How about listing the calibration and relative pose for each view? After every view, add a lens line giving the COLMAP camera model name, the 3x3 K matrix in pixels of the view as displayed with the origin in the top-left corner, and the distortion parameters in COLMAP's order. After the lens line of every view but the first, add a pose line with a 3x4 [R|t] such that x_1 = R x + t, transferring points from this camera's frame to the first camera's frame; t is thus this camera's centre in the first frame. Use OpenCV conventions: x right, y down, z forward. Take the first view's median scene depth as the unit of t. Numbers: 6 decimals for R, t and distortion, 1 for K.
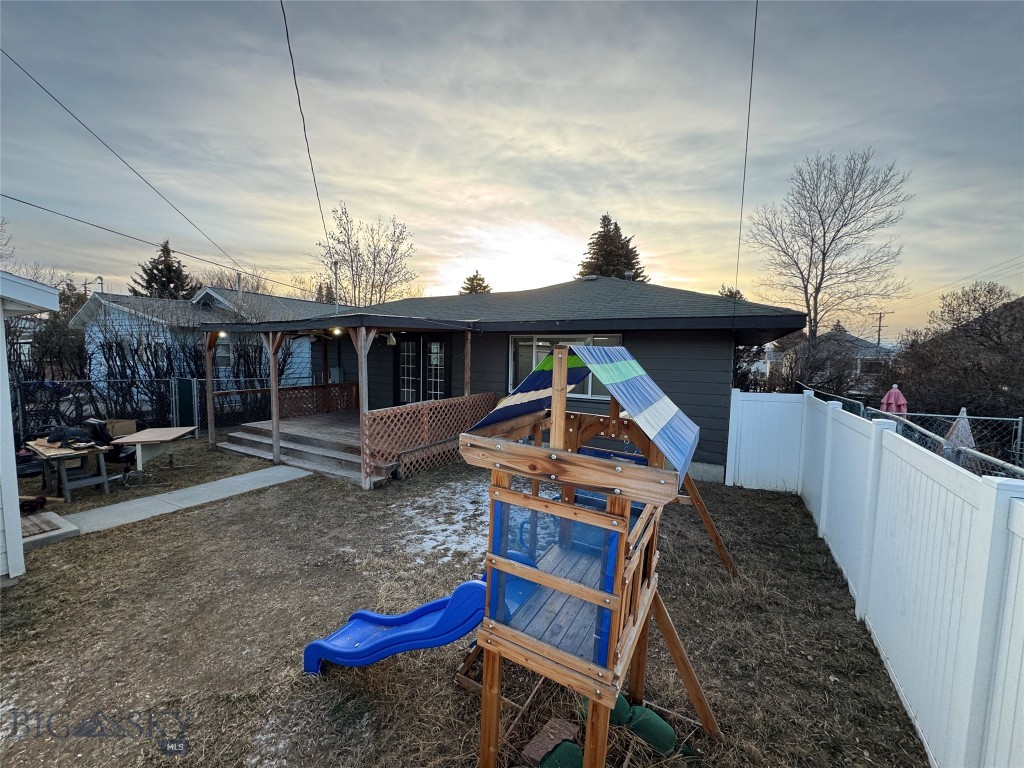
lens RADIAL K [[406.7, 0, 512.4], [0, 406.7, 382.7], [0, 0, 1]] dist [-0.003945, 0.000190]
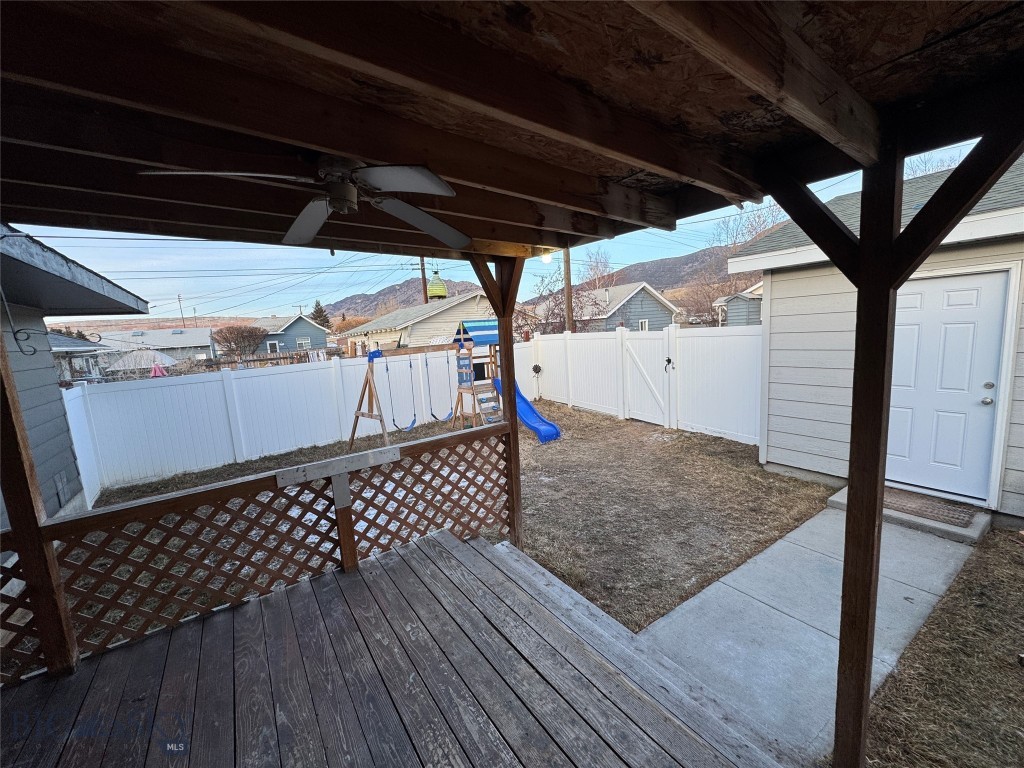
lens RADIAL K [[406.7, 0, 513.0], [0, 406.7, 384.8], [0, 0, 1]] dist [-0.003945, 0.000190]
pose [[-0.893312, -0.024228, 0.448784, -0.069018], [0.079899, 0.974079, 0.211627, -0.010745], [-0.442278, 0.224906, -0.868221, 0.164253]]
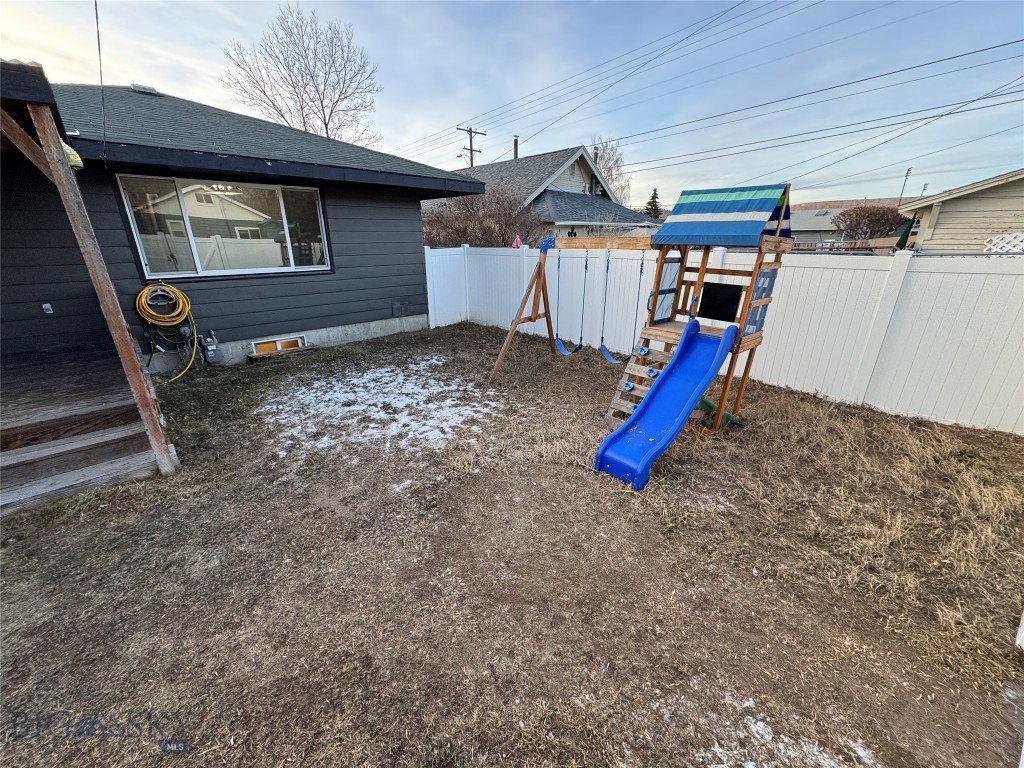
lens RADIAL K [[406.7, 0, 508.2], [0, 406.7, 380.2], [0, 0, 1]] dist [-0.003945, 0.000190]
pose [[0.311412, -0.336215, 0.888810, -0.073605], [0.079652, 0.941262, 0.328148, 0.001566], [-0.946931, -0.031393, 0.319900, 0.048392]]
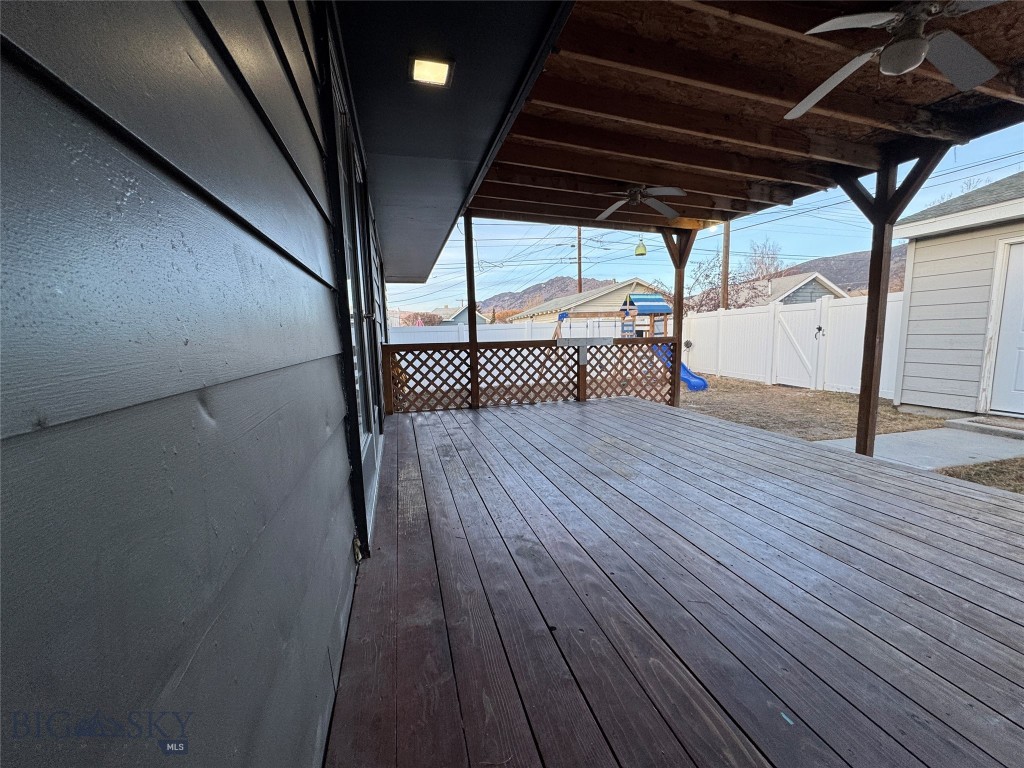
lens RADIAL K [[406.7, 0, 513.2], [0, 406.7, 383.4], [0, 0, 1]] dist [-0.003945, 0.000190]
pose [[-0.695660, -0.089927, 0.712720, -0.084134], [0.064938, 0.980200, 0.187059, -0.001806], [-0.715430, 0.176412, -0.676047, 0.208193]]
